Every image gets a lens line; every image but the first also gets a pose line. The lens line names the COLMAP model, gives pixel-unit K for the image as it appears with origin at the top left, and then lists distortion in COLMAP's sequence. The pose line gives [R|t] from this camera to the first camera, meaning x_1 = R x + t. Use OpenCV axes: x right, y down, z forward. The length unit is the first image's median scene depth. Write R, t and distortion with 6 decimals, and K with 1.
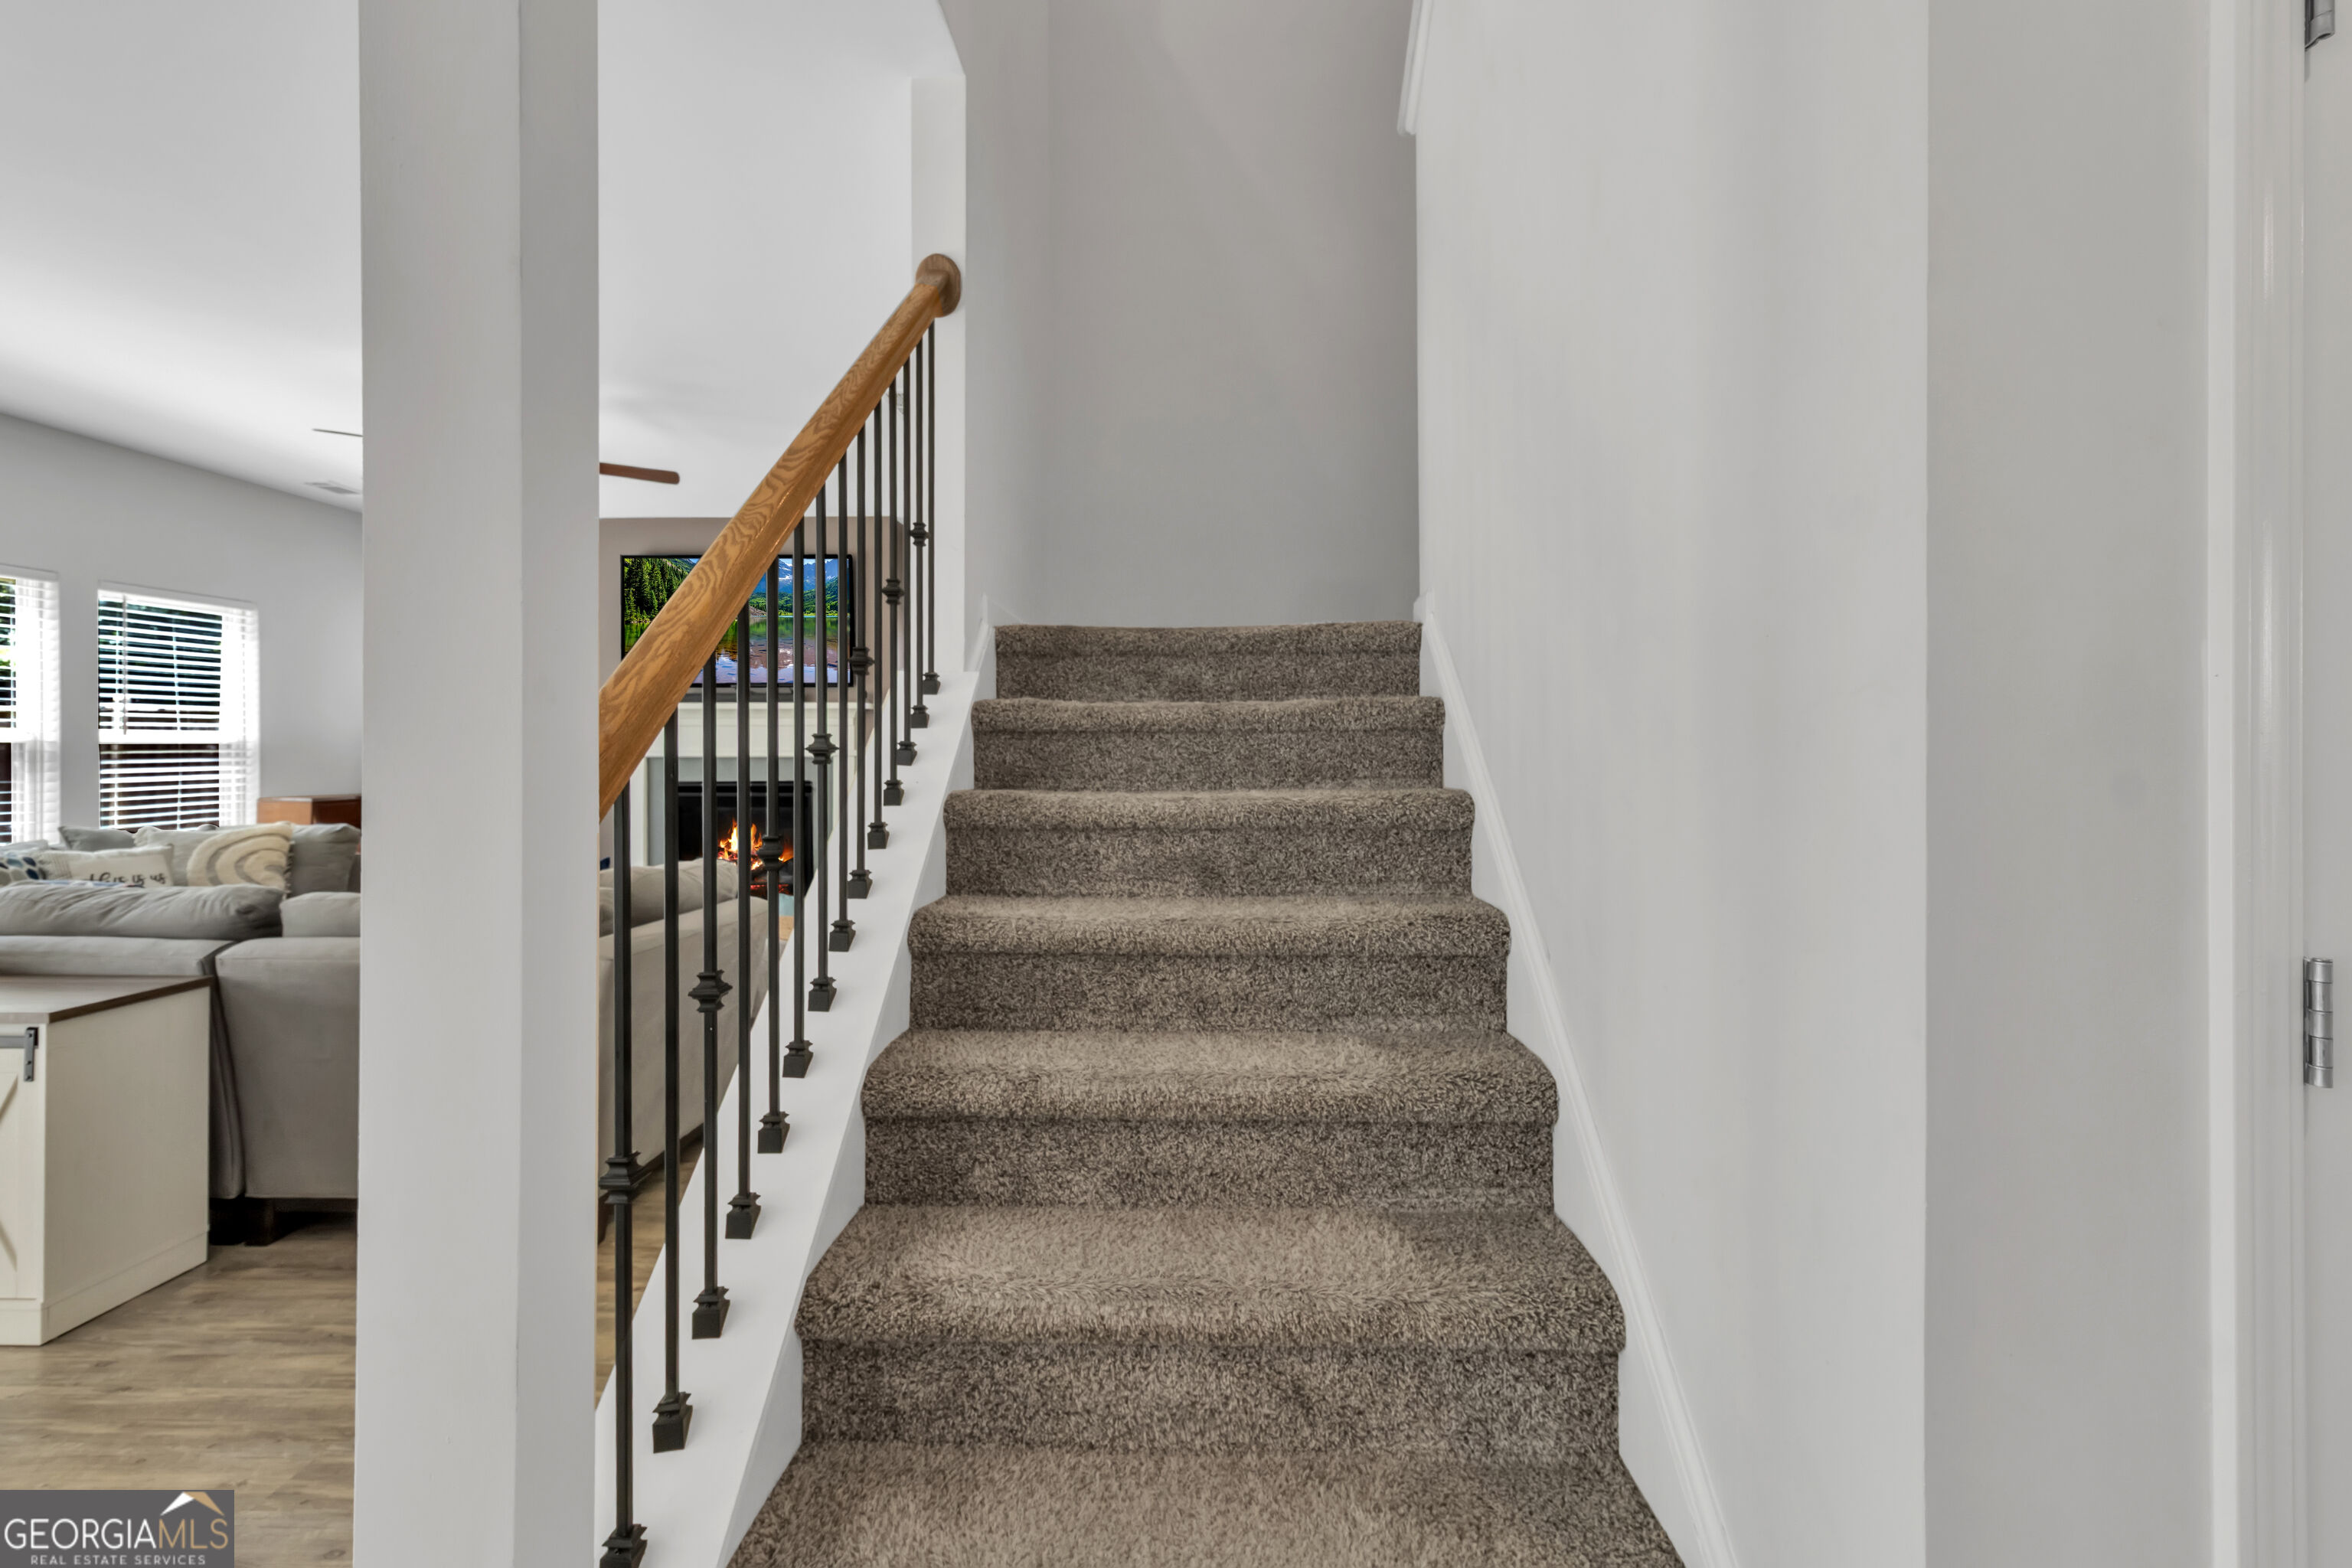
lens RADIAL K [[1121.8, 0, 1174.1], [0, 1121.8, 746.5], [0, 0, 1]] dist [0.011048, -0.000591]
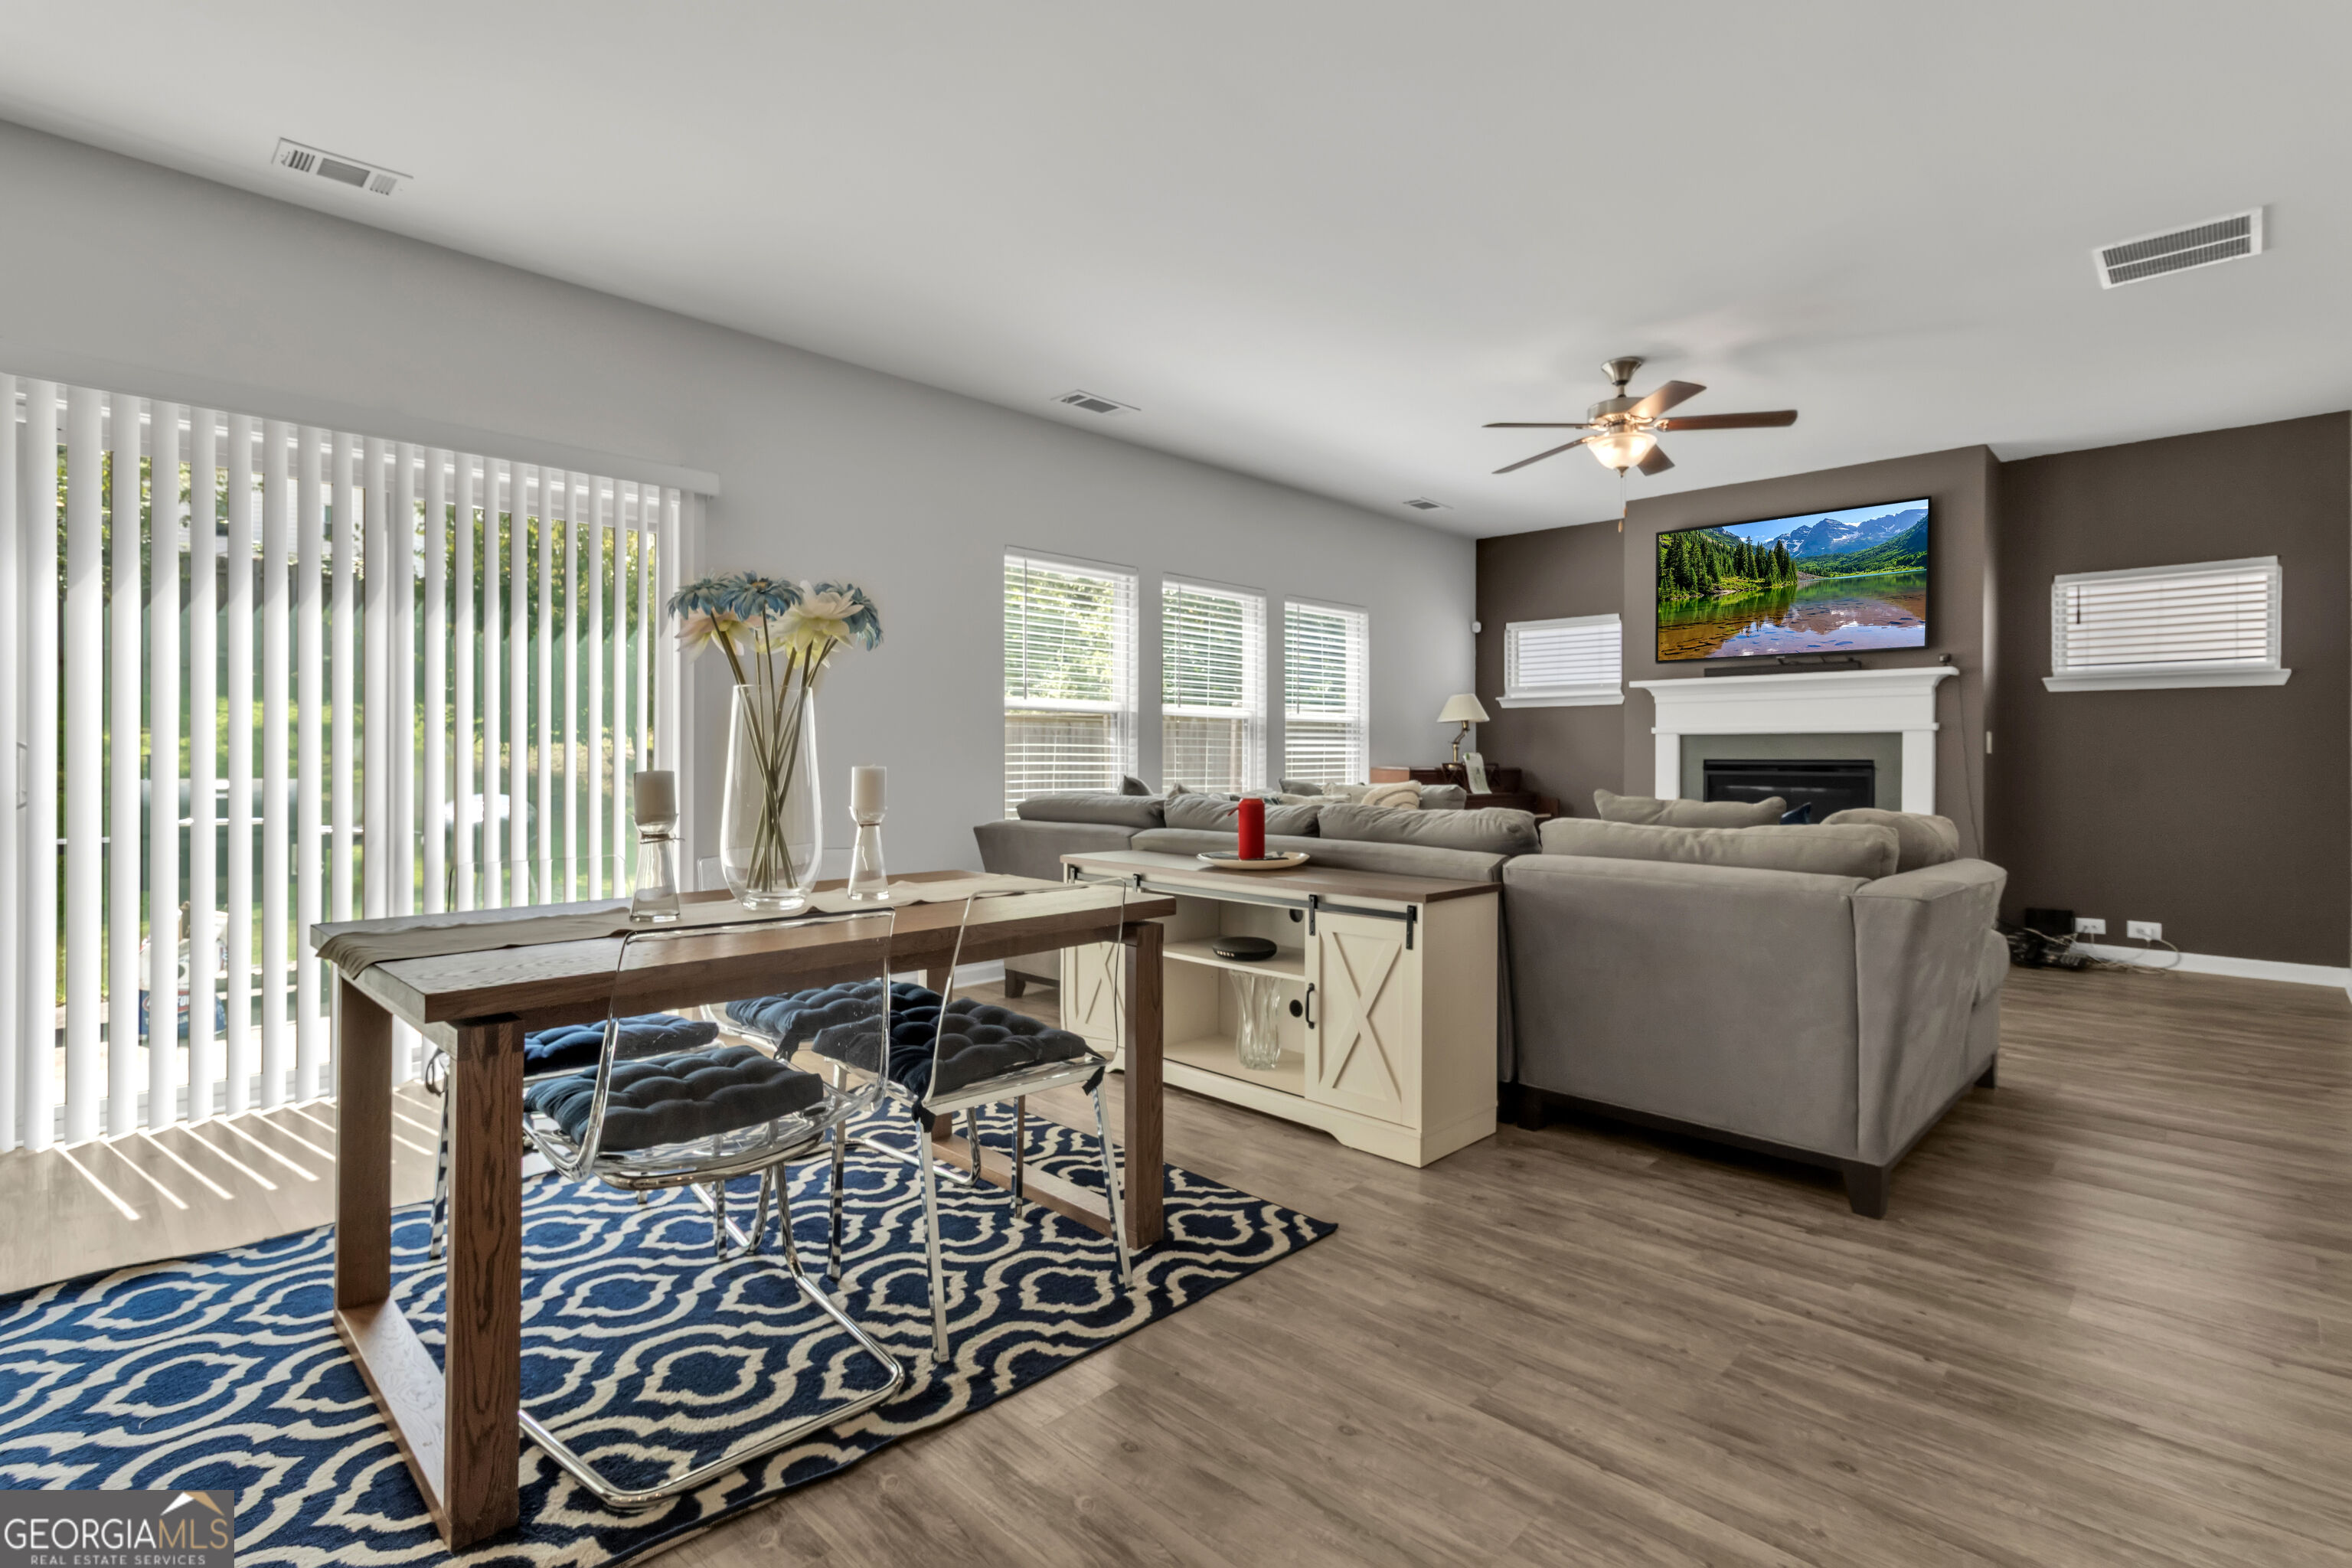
lens RADIAL K [[1121.8, 0, 1175.9], [0, 1121.8, 767.8], [0, 0, 1]] dist [0.011048, -0.000591]
pose [[0.729387, 0.015474, -0.683926, -0.320247], [-0.009469, 0.999877, 0.012525, 0.076345], [0.684035, -0.002659, 0.729444, -0.040280]]
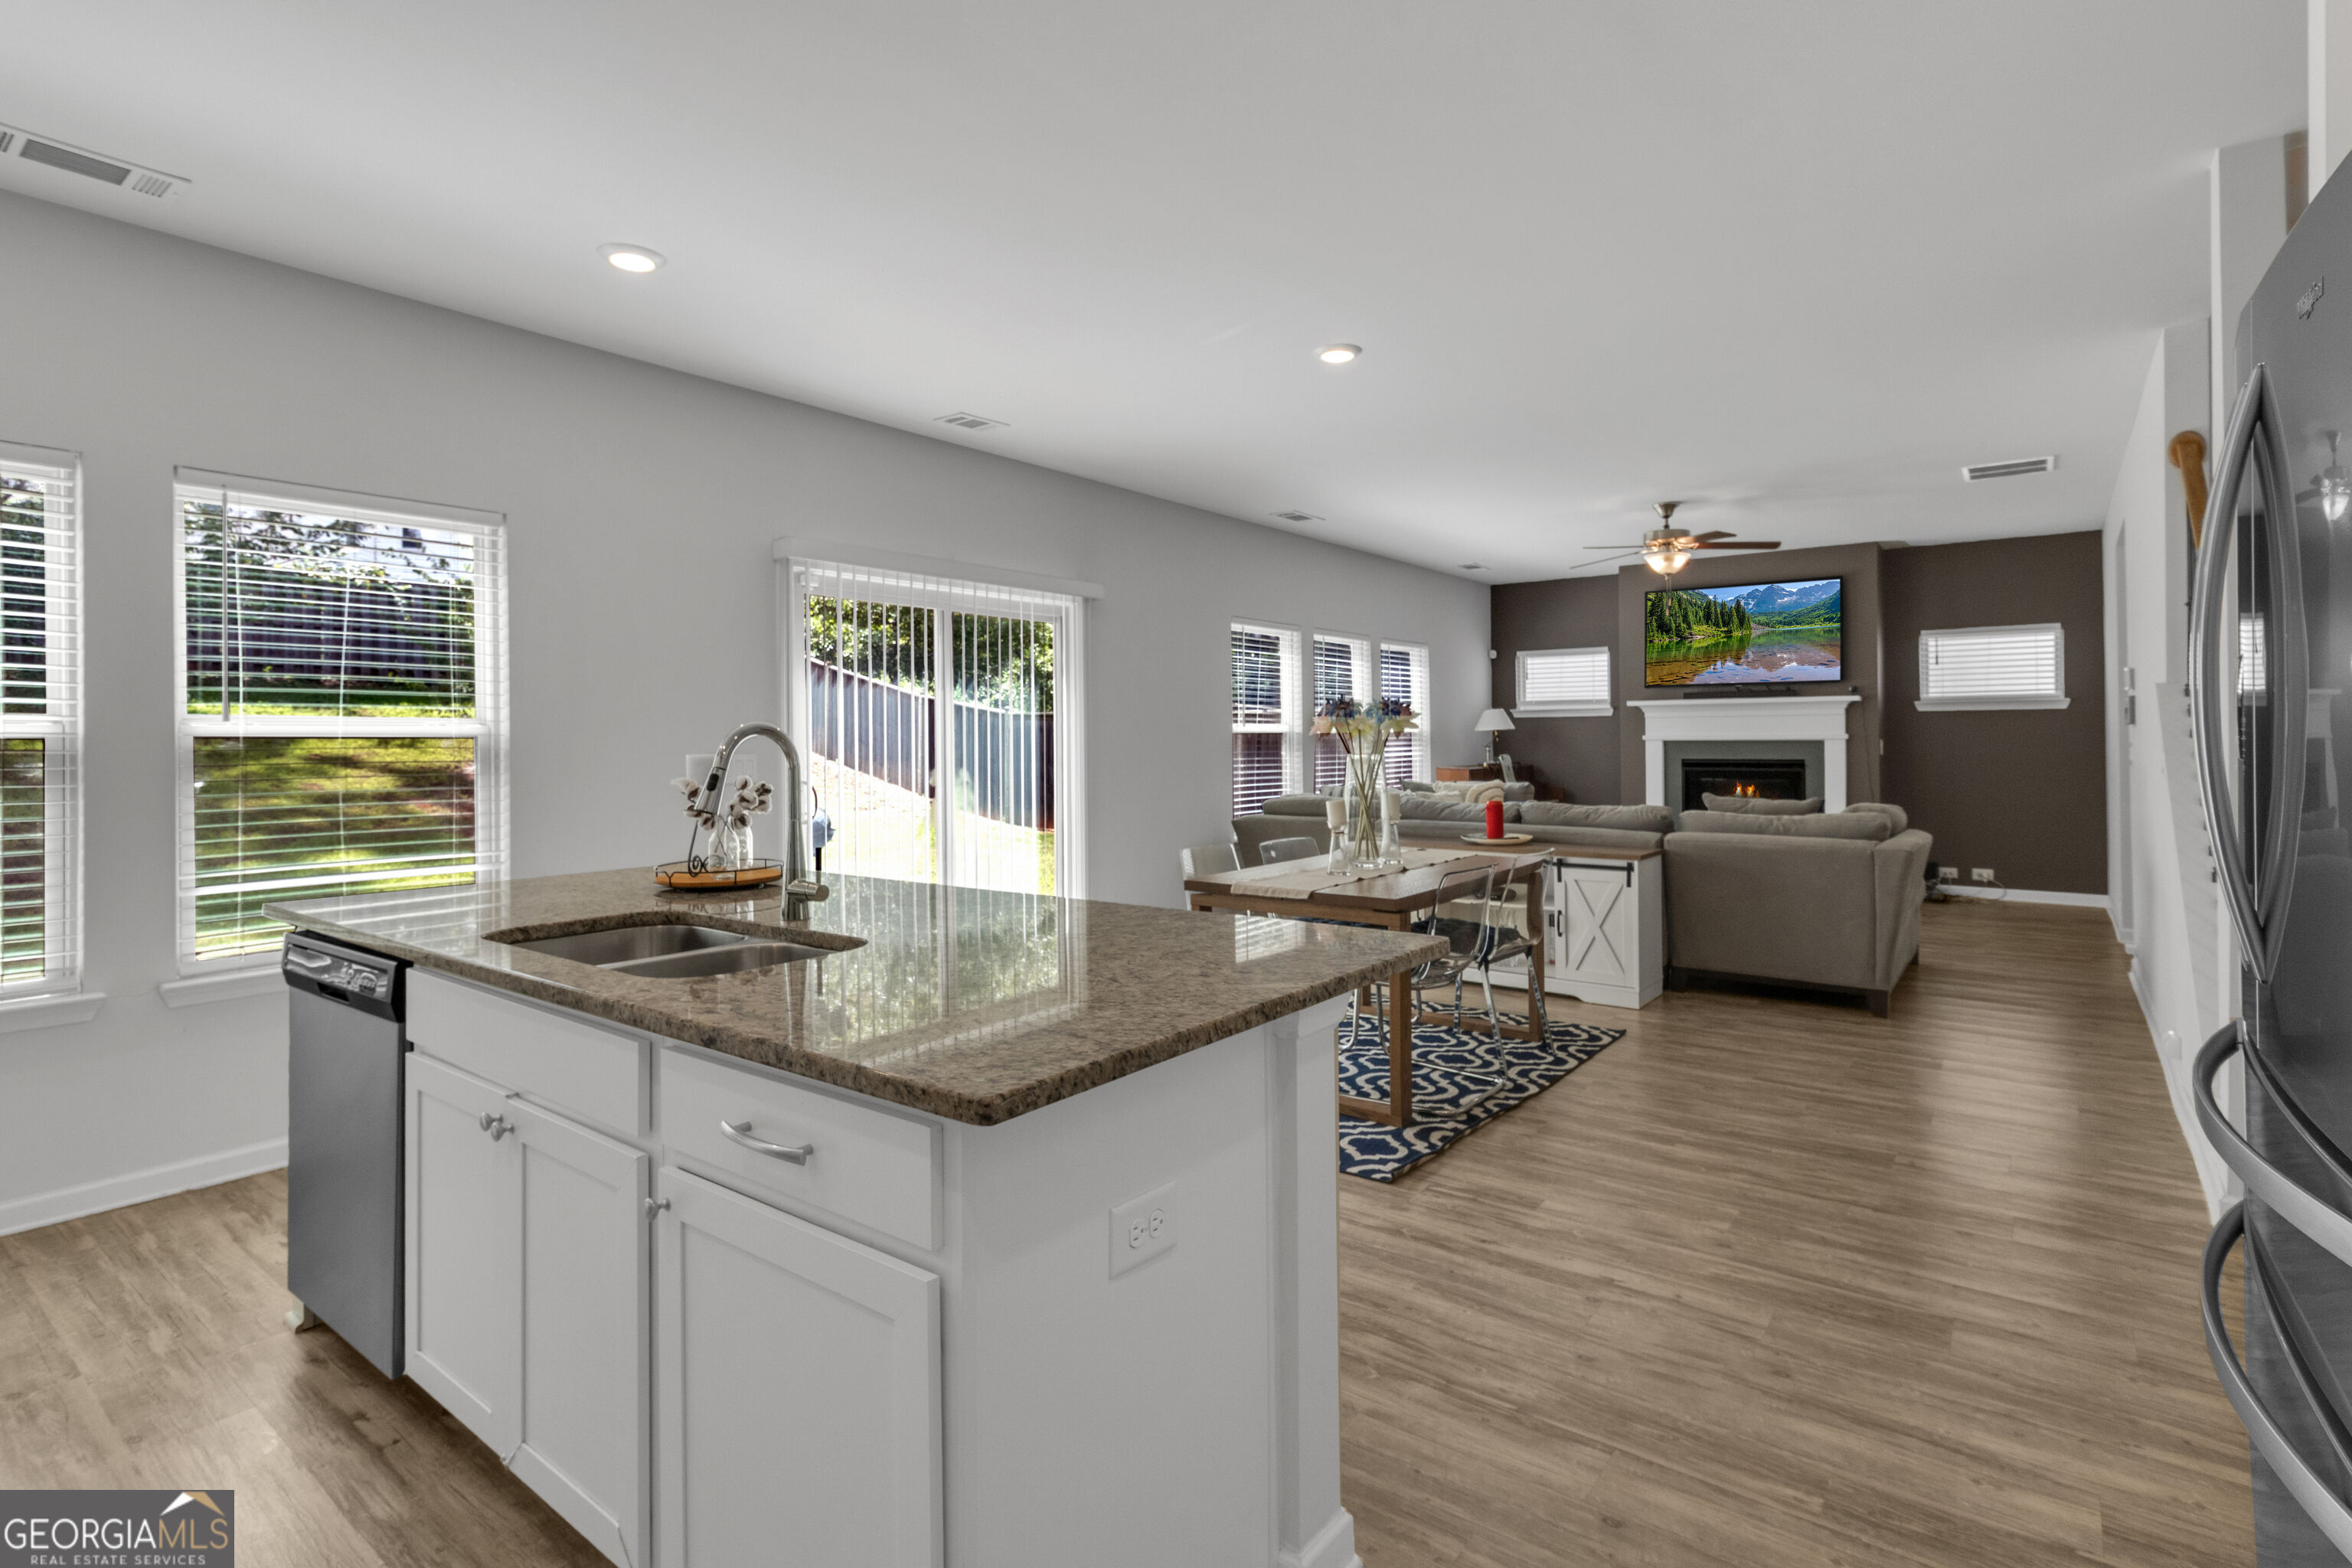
lens RADIAL K [[1121.8, 0, 1180.1], [0, 1121.8, 746.2], [0, 0, 1]] dist [0.011048, -0.000591]
pose [[0.802257, 0.003282, -0.596970, -0.361052], [0.002436, 0.999959, 0.008772, 0.006289], [0.596974, -0.008492, 0.802216, -1.042972]]
